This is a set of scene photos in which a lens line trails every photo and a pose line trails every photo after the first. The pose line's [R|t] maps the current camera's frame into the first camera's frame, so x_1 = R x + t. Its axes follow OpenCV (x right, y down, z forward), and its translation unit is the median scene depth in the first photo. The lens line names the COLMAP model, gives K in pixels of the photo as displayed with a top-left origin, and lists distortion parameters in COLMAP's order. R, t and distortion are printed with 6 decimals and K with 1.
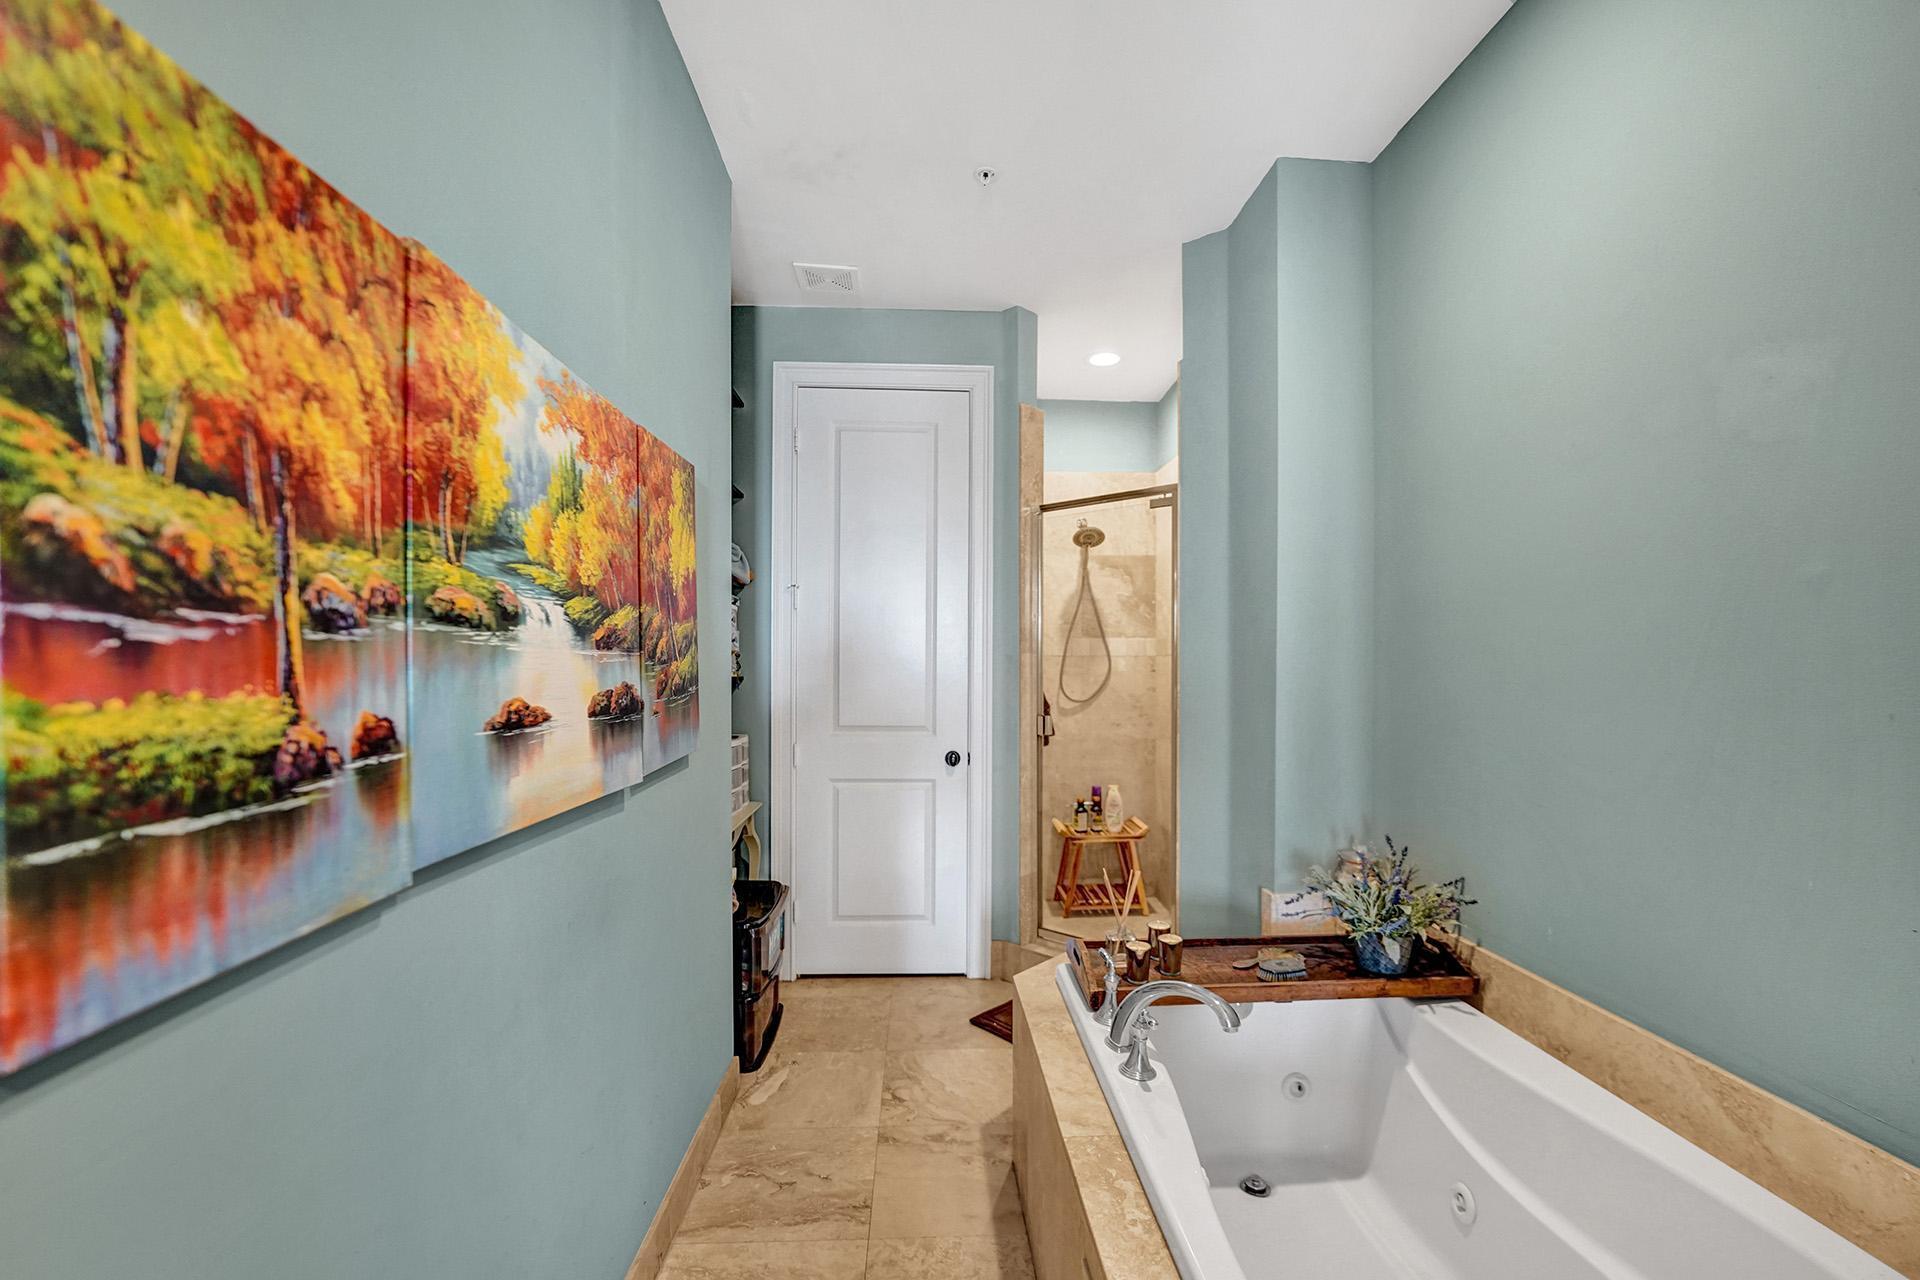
lens RADIAL K [[807.5, 0, 960.0], [0, 807.5, 640.0], [0, 0, 1]] dist [-0.046848, 0.005625]
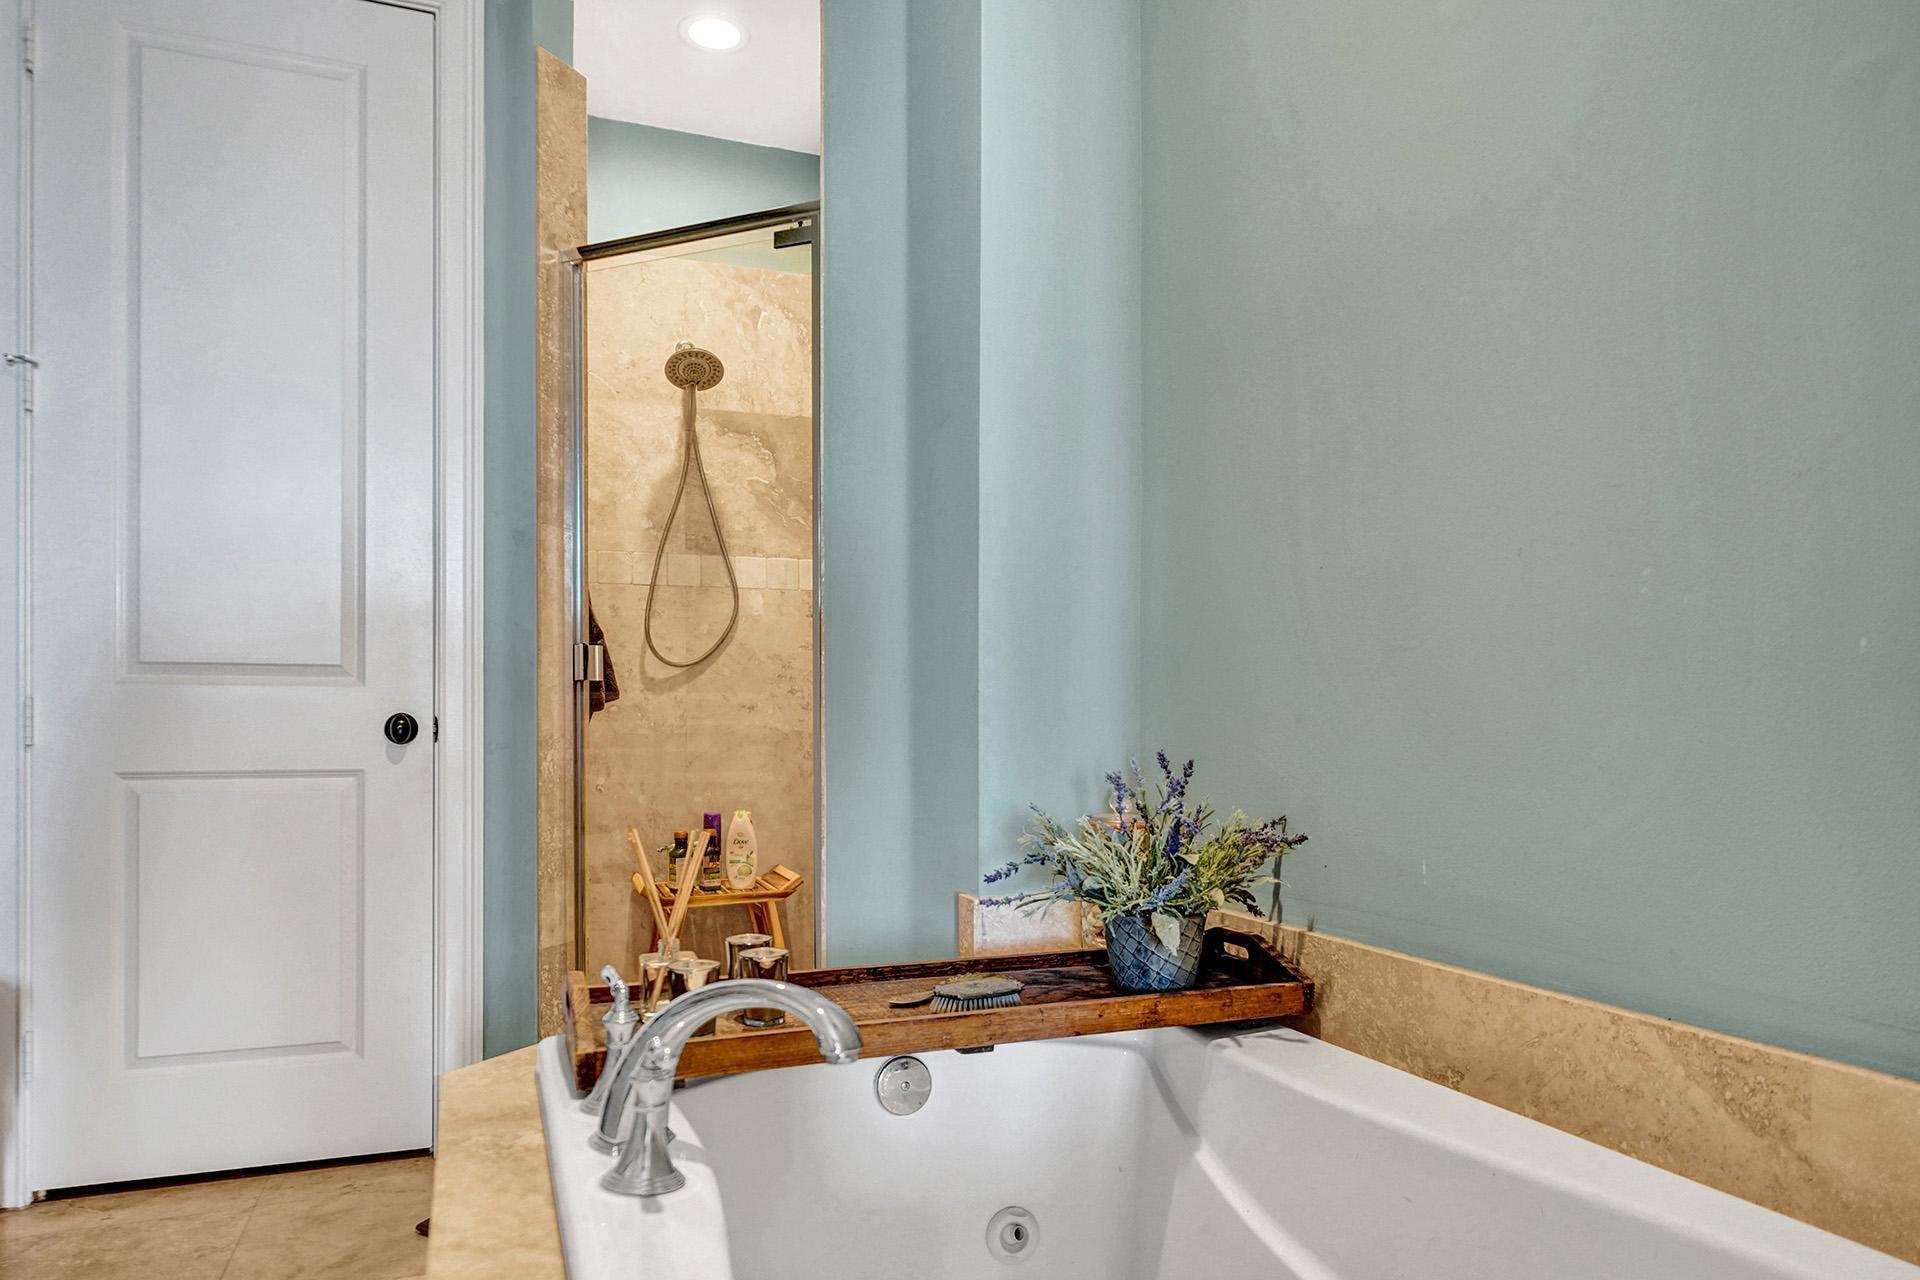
lens RADIAL K [[1323.5, 0, 960.0], [0, 1323.5, 640.0], [0, 0, 1]] dist [0.005118, -0.004152]
pose [[0.947978, -0.001853, 0.318332, 0.118345], [0.001487, 0.999998, 0.001391, 0.179837], [-0.318334, -0.000845, 0.947978, 0.179381]]
